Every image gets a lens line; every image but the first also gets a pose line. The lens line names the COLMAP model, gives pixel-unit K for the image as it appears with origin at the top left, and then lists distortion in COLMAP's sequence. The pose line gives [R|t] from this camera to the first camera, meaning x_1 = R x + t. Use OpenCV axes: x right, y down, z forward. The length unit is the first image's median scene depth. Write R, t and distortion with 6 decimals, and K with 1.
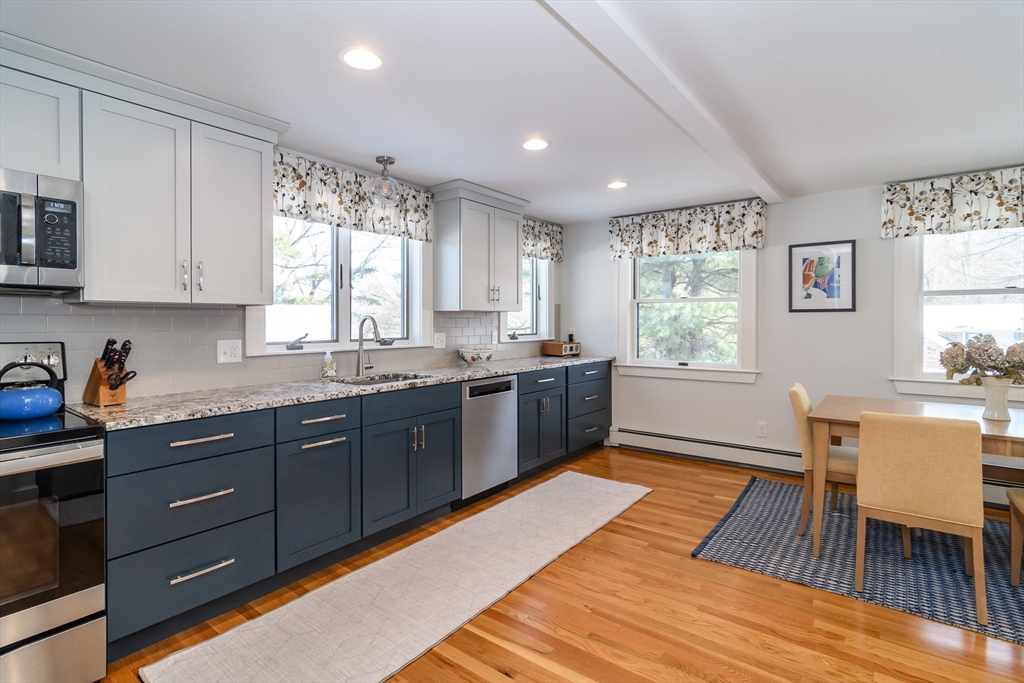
lens RADIAL K [[503.4, 0, 514.9], [0, 503.4, 322.7], [0, 0, 1]] dist [0.013123, 0.000467]
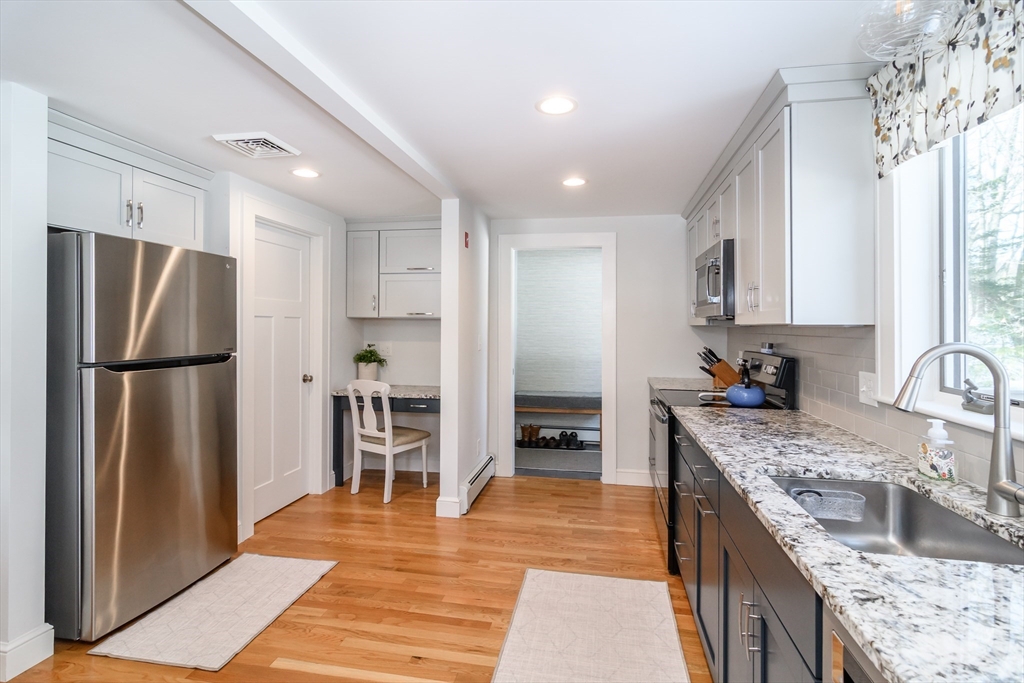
lens RADIAL K [[503.4, 0, 520.0], [0, 503.4, 326.8], [0, 0, 1]] dist [0.013123, 0.000467]
pose [[-0.888549, -0.006024, -0.458741, 0.148628], [-0.010058, 0.999929, 0.006352, -0.021952], [0.458671, 0.010258, -0.888547, 1.059697]]
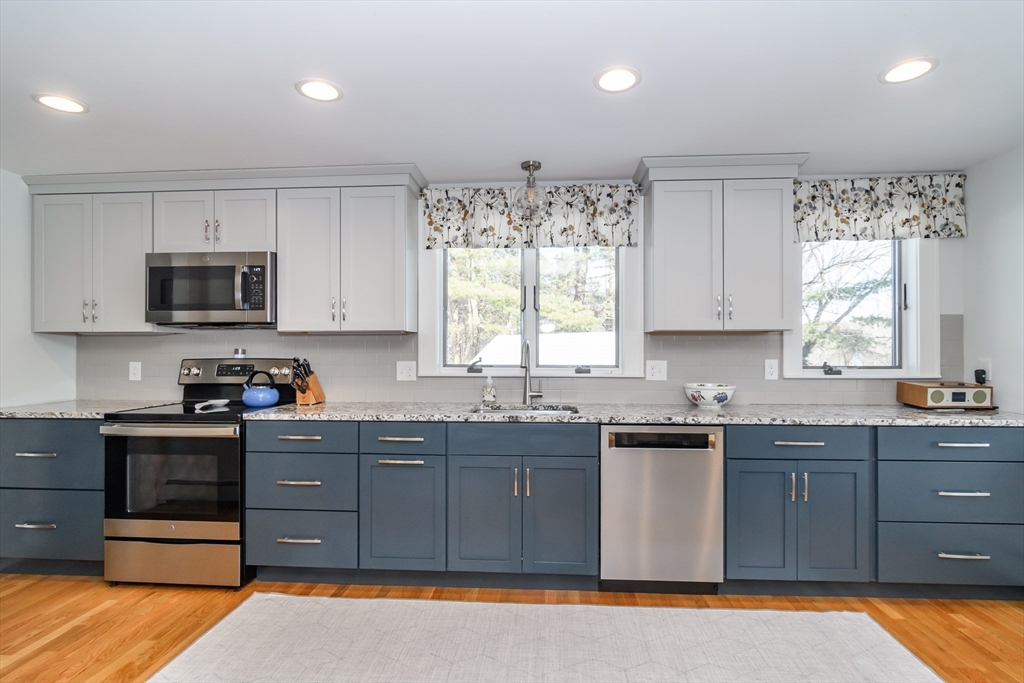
lens RADIAL K [[519.8, 0, 513.4], [0, 519.8, 343.0], [0, 0, 1]] dist [-0.003092, -0.000135]
pose [[0.546184, -0.006156, -0.837642, 0.437054], [-0.003617, 0.999946, -0.009707, 0.002151], [0.837657, 0.008332, 0.546133, 0.413500]]
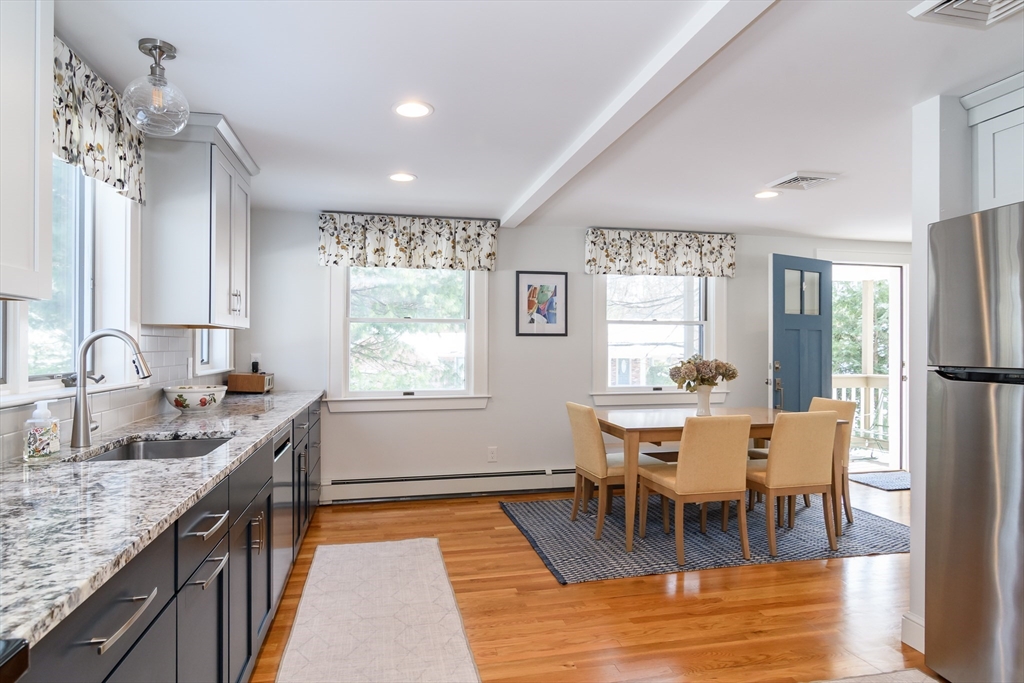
lens RADIAL K [[600.6, 0, 510.4], [0, 600.6, 345.9], [0, 0, 1]] dist [-0.006210, -0.003459]
pose [[0.647129, 0.003542, 0.762372, -0.443059], [0.001572, 0.999981, -0.005980, 0.007646], [-0.762379, 0.005068, 0.647111, 0.246298]]
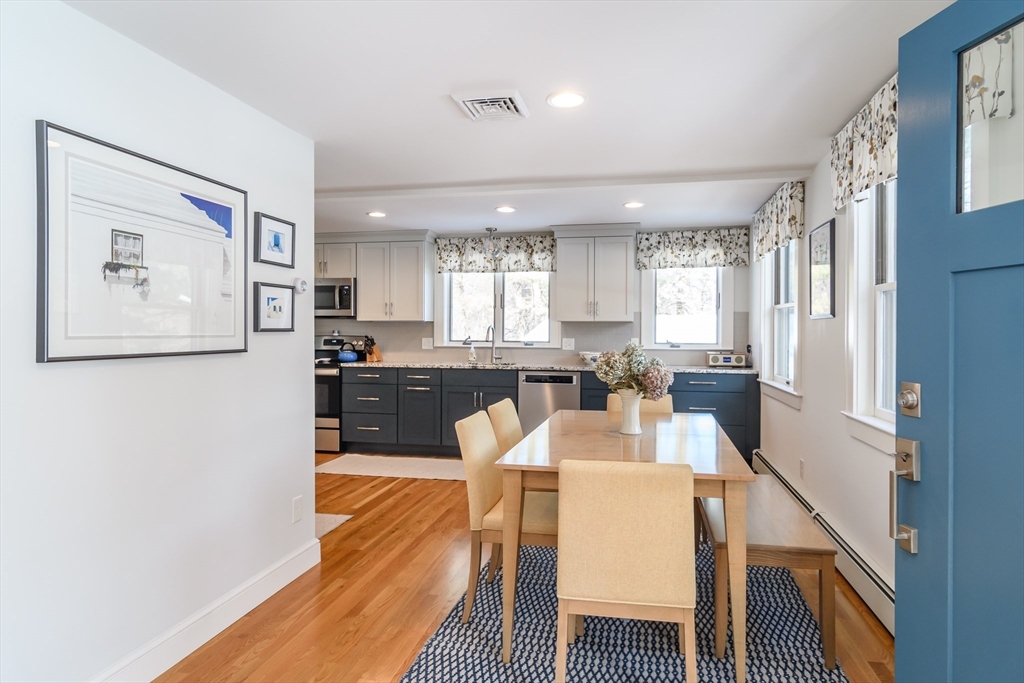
lens RADIAL K [[587.4, 0, 520.8], [0, 587.4, 335.4], [0, 0, 1]] dist [0.006747, -0.000010]
pose [[0.427271, 0.011012, -0.904057, 1.302463], [-0.009198, 0.999927, 0.007832, 0.001735], [0.904077, 0.004969, 0.427341, 0.248669]]
